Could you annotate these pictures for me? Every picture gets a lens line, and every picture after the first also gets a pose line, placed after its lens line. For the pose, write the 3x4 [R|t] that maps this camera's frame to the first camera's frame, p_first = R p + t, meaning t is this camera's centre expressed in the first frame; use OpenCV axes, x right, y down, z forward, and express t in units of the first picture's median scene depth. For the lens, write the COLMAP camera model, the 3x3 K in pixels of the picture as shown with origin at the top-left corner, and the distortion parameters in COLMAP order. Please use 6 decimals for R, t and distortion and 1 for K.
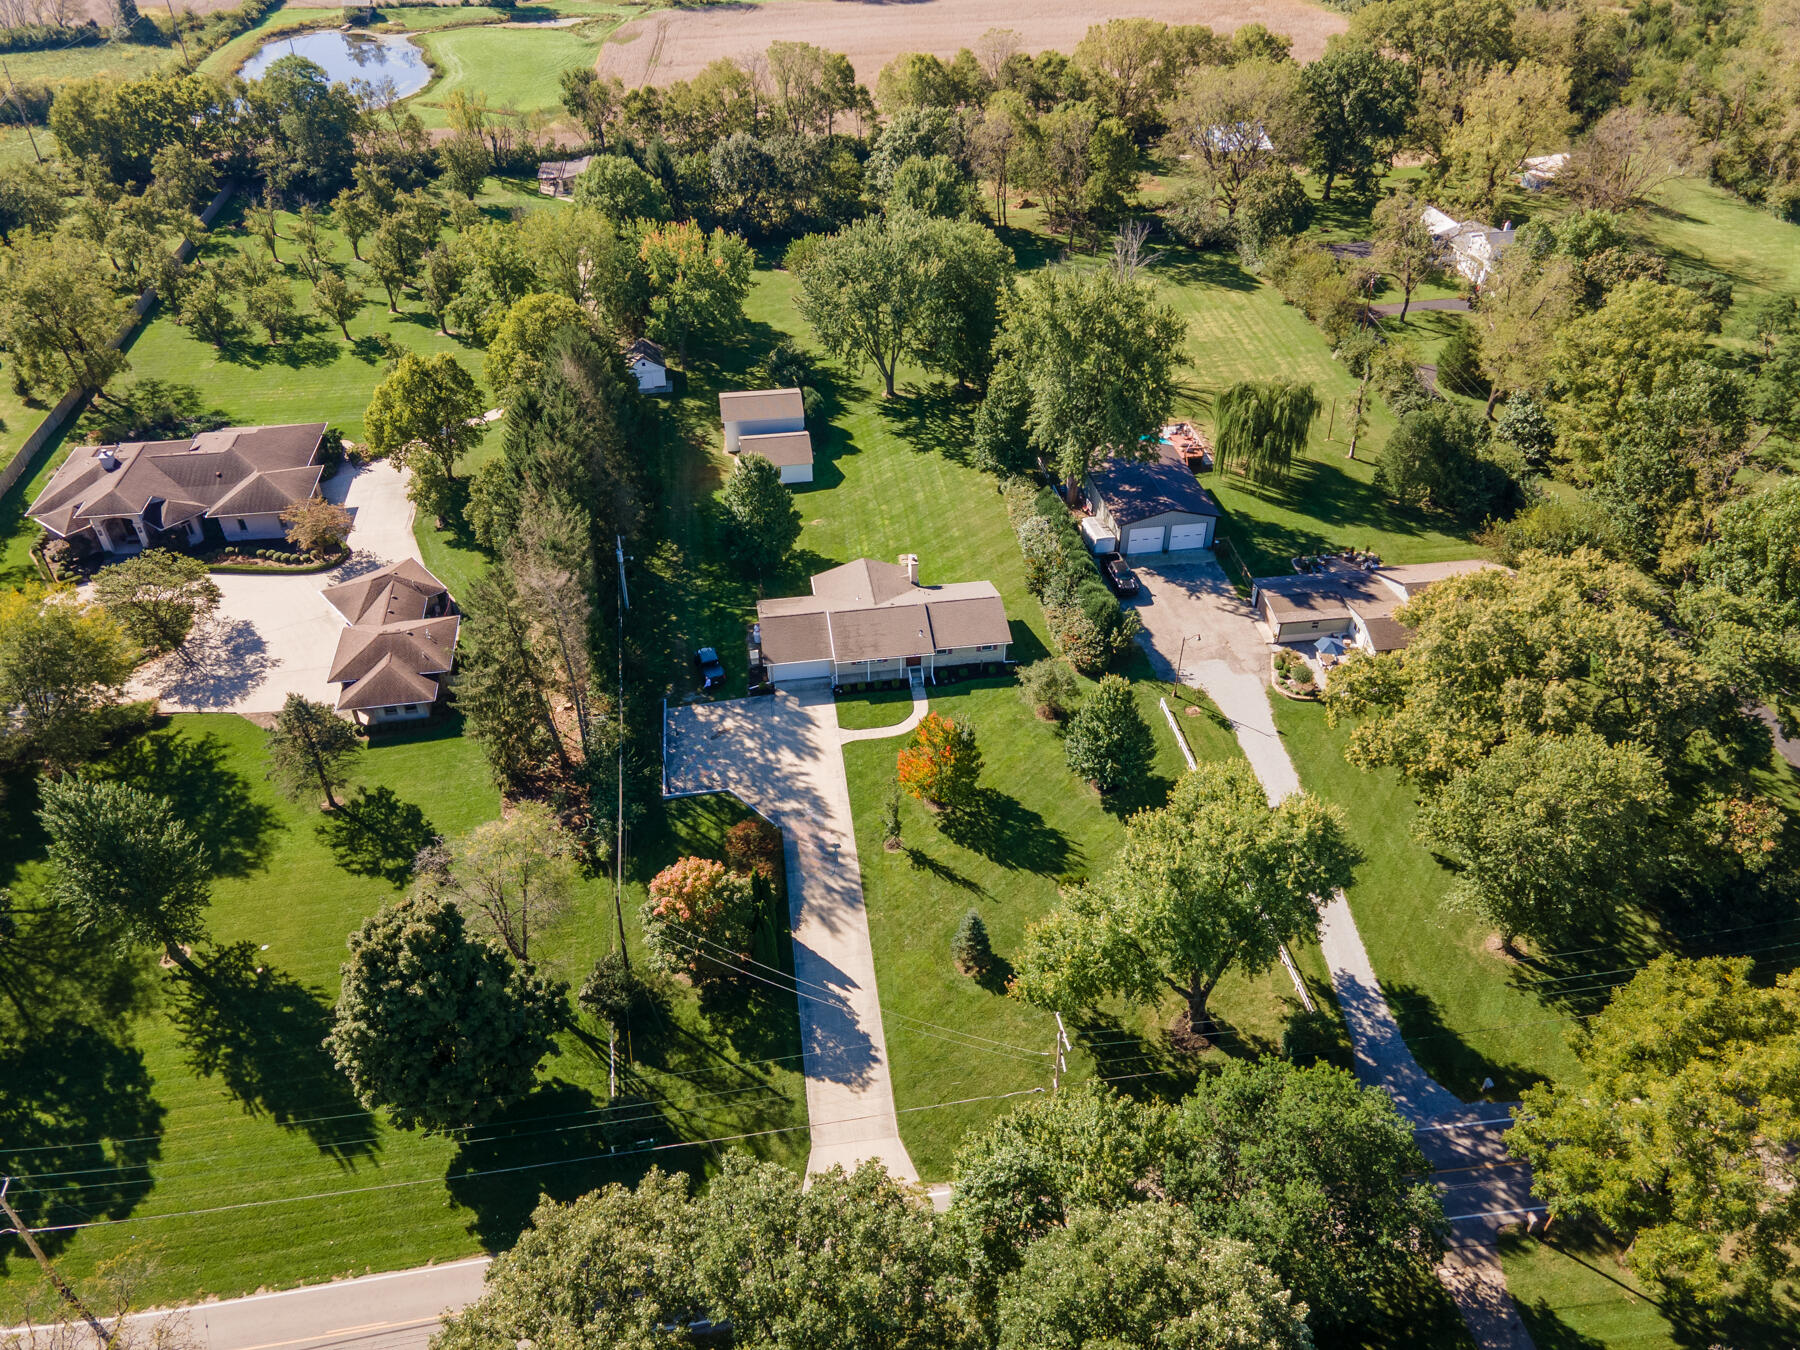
lens RADIAL K [[1329.0, 0, 900.0], [0, 1329.0, 675.0], [0, 0, 1]] dist [0.032362, 0.002695]
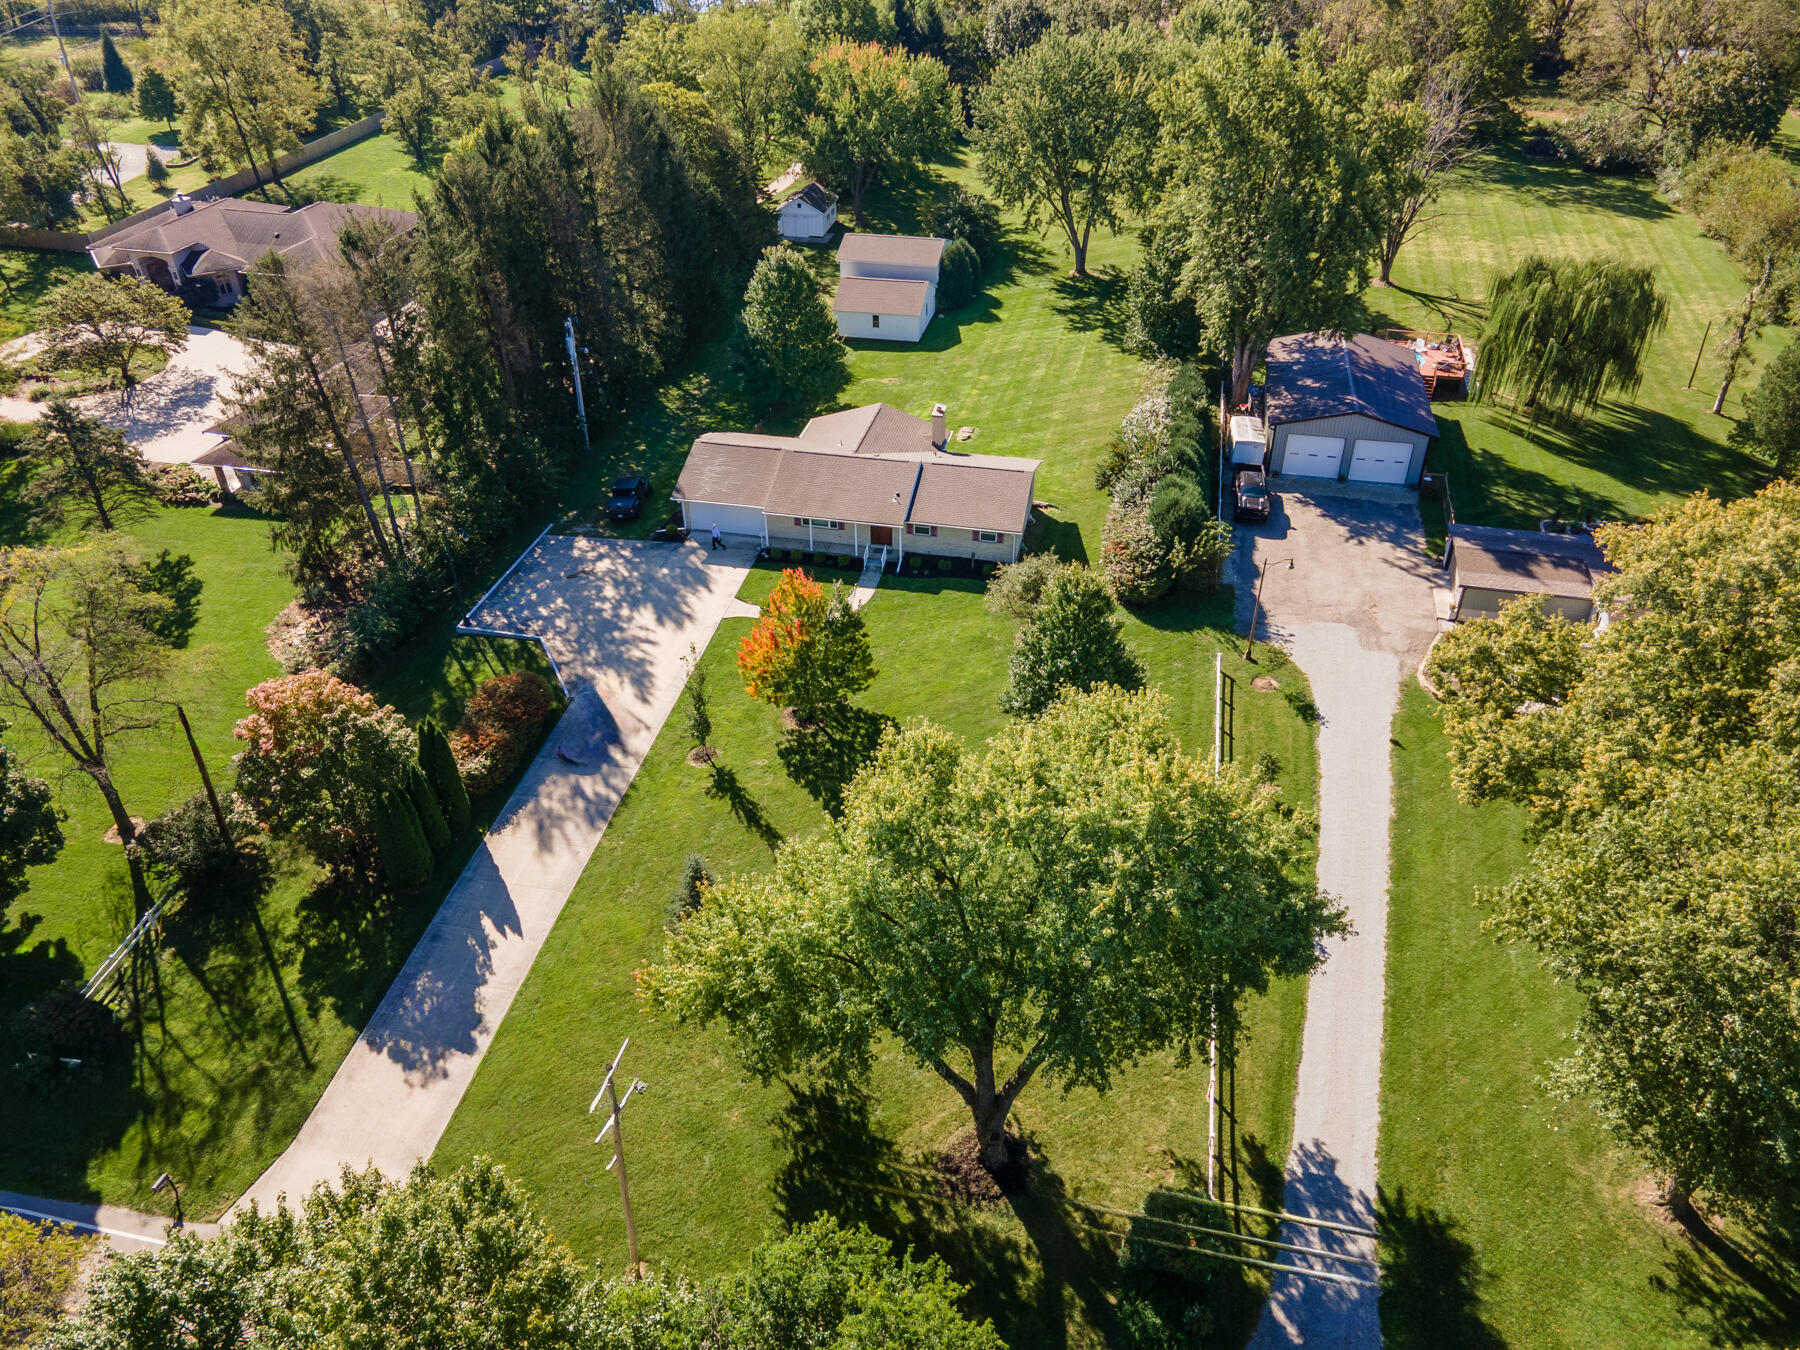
lens RADIAL K [[1329.0, 0, 900.0], [0, 1329.0, 675.0], [0, 0, 1]] dist [0.032362, 0.002695]
pose [[0.931958, 0.203849, -0.299834, 0.241988], [-0.216879, 0.976143, -0.010458, 0.065086], [0.290549, 0.074774, 0.953934, 0.348509]]
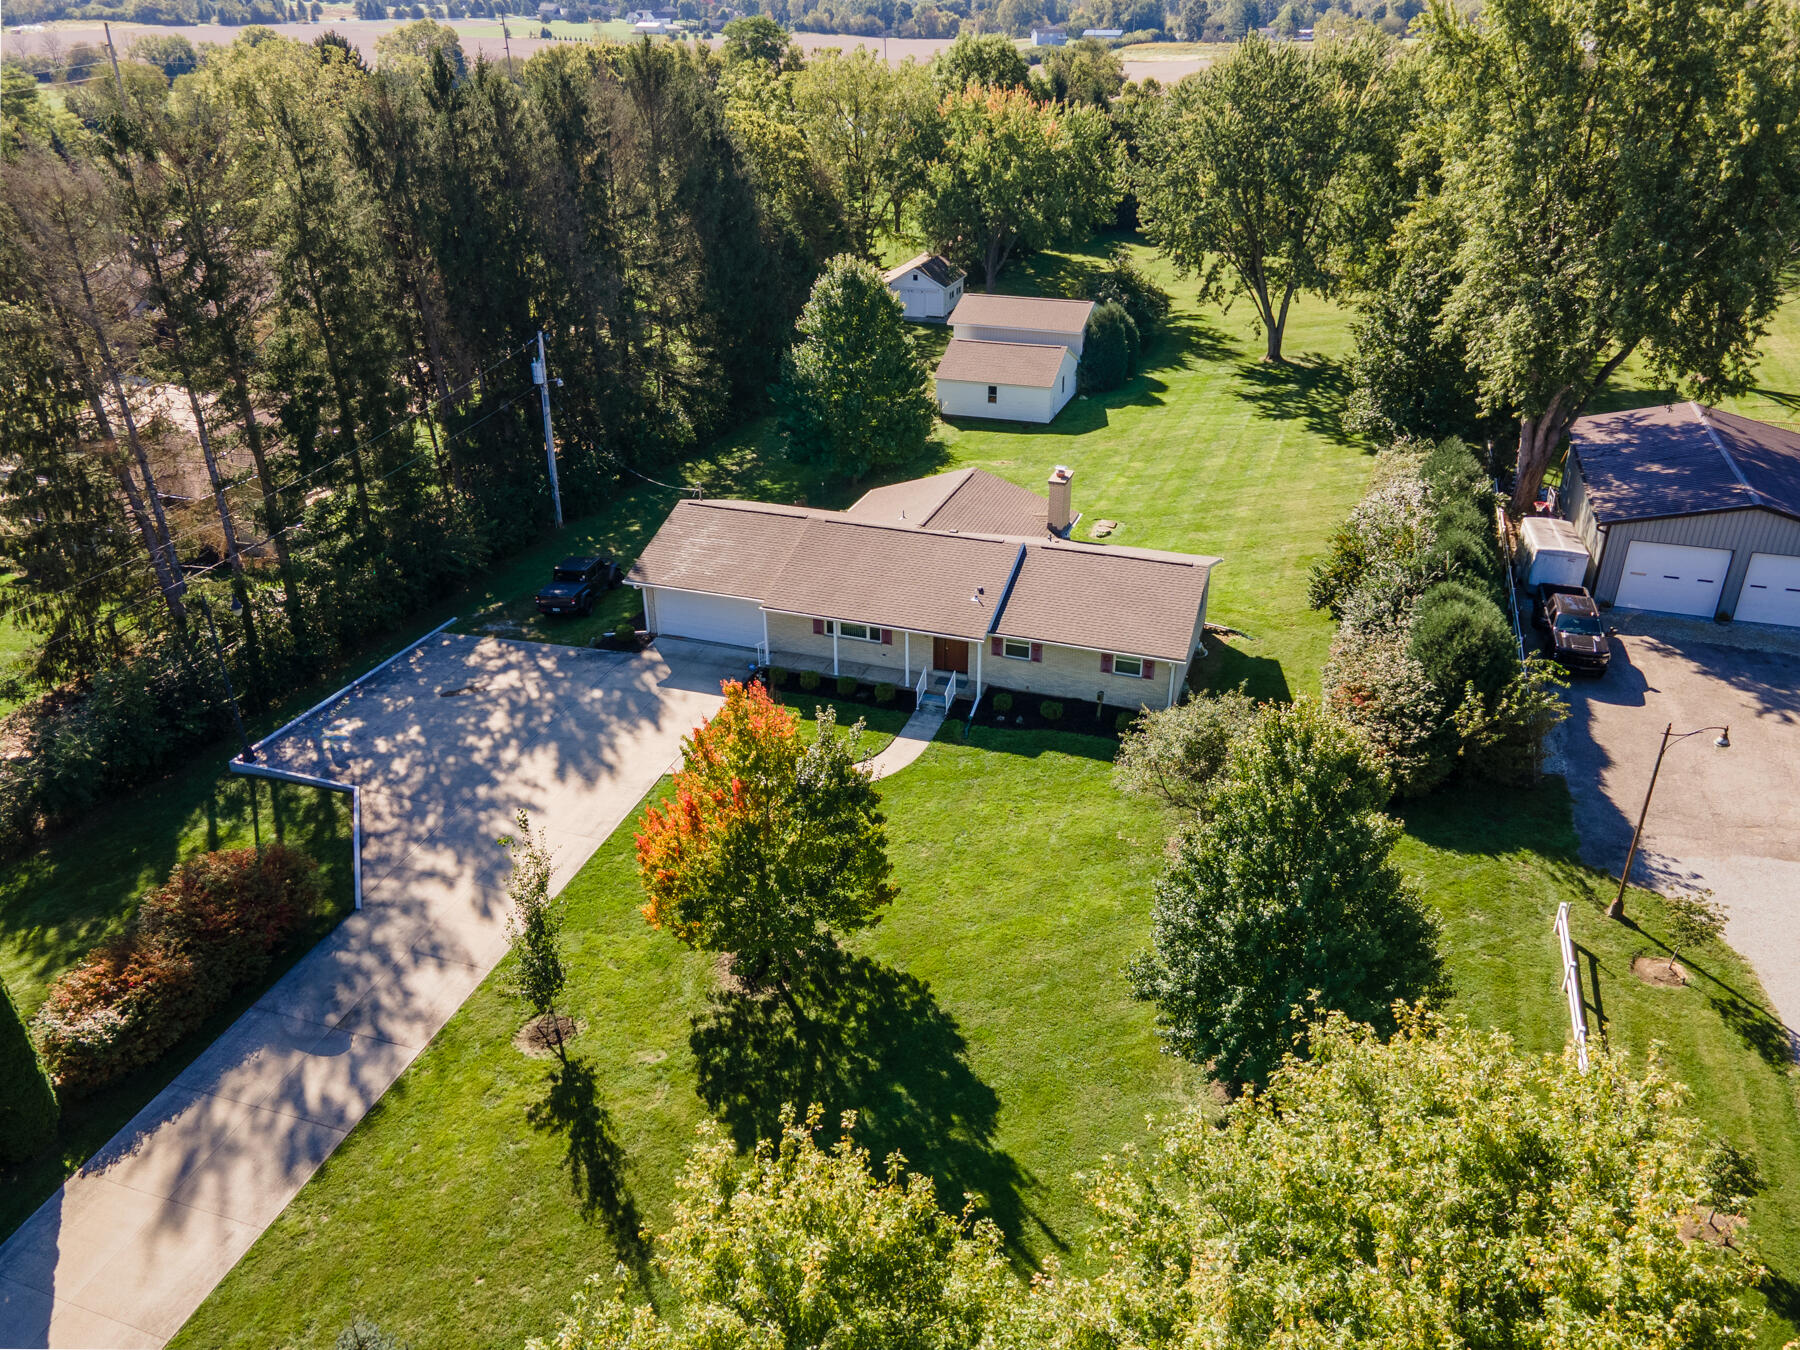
lens RADIAL K [[1363.7, 0, 921.8], [0, 1363.7, 630.1], [0, 0, 1]] dist [0.026531, 0.002279]
pose [[0.885585, 0.199784, -0.419316, 0.181298], [-0.285305, 0.946361, -0.151662, 0.048897], [0.366525, 0.253942, 0.895082, 0.609766]]
